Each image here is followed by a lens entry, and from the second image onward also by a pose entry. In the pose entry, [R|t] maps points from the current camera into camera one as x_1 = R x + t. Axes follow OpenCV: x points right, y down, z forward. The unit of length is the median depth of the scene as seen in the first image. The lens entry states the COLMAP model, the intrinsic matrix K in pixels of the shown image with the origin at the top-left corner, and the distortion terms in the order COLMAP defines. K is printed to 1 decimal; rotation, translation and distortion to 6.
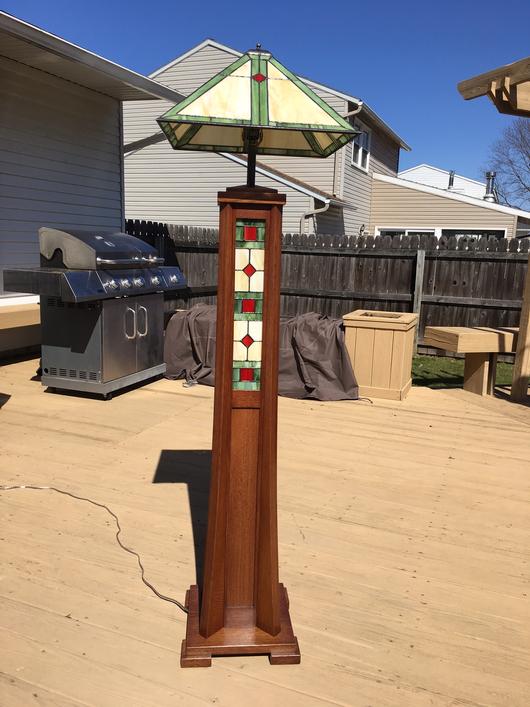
lens RADIAL K [[600.9, 0, 258.1], [0, 600.9, 351.4], [0, 0, 1]] dist [0.069440, -0.096598]
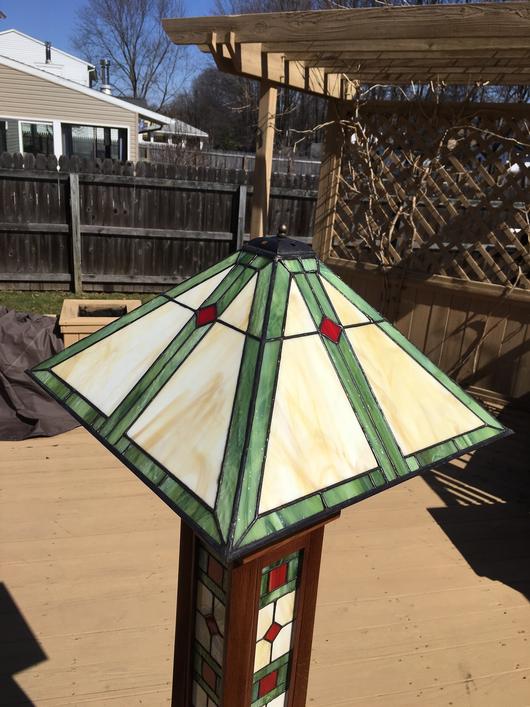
lens RADIAL K [[600.9, 0, 265.9], [0, 600.9, 349.3], [0, 0, 1]] dist [0.069440, -0.096598]
pose [[0.799707, -0.173959, 0.574637, -0.104849], [0.057750, 0.974954, 0.214777, -0.181908], [-0.597607, -0.138573, 0.789723, 0.221955]]
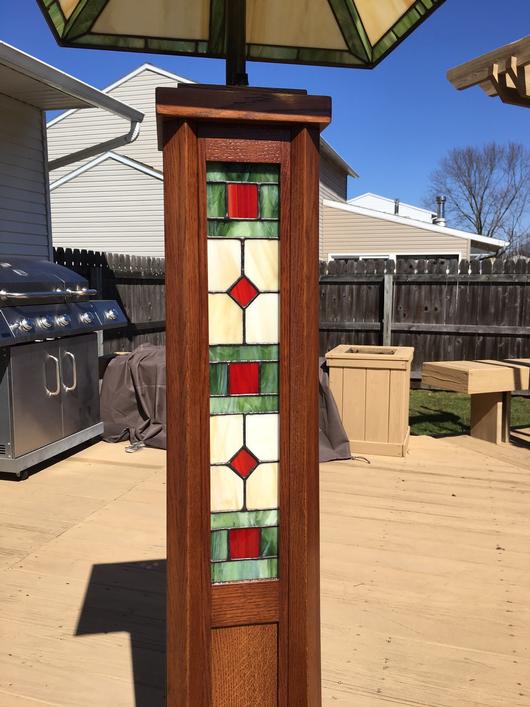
lens RADIAL K [[600.9, 0, 267.7], [0, 600.9, 351.7], [0, 0, 1]] dist [0.069440, -0.096598]
pose [[0.994382, -0.041003, 0.097591, -0.014313], [0.045979, 0.997725, -0.049303, -0.026901], [-0.095347, 0.053513, 0.994005, 0.217506]]
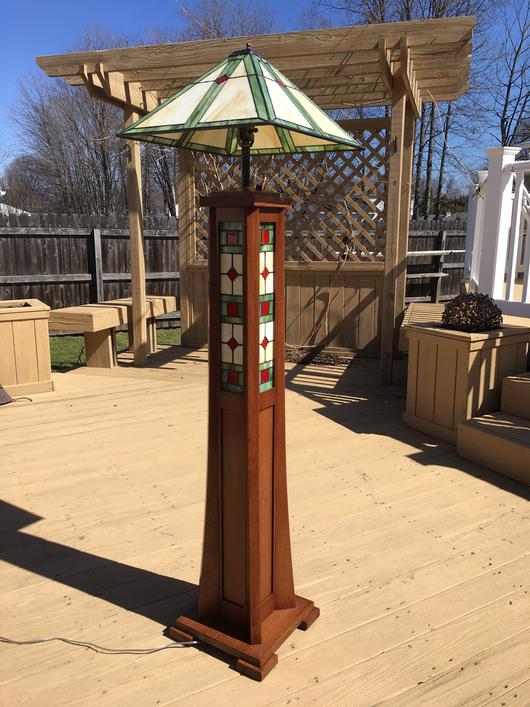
lens RADIAL K [[600.9, 0, 266.9], [0, 600.9, 355.1], [0, 0, 1]] dist [0.069440, -0.096598]
pose [[0.598848, -0.197017, 0.776251, -0.299010], [0.153519, 0.979533, 0.130177, -0.047749], [-0.786011, 0.041213, 0.616838, 0.139473]]
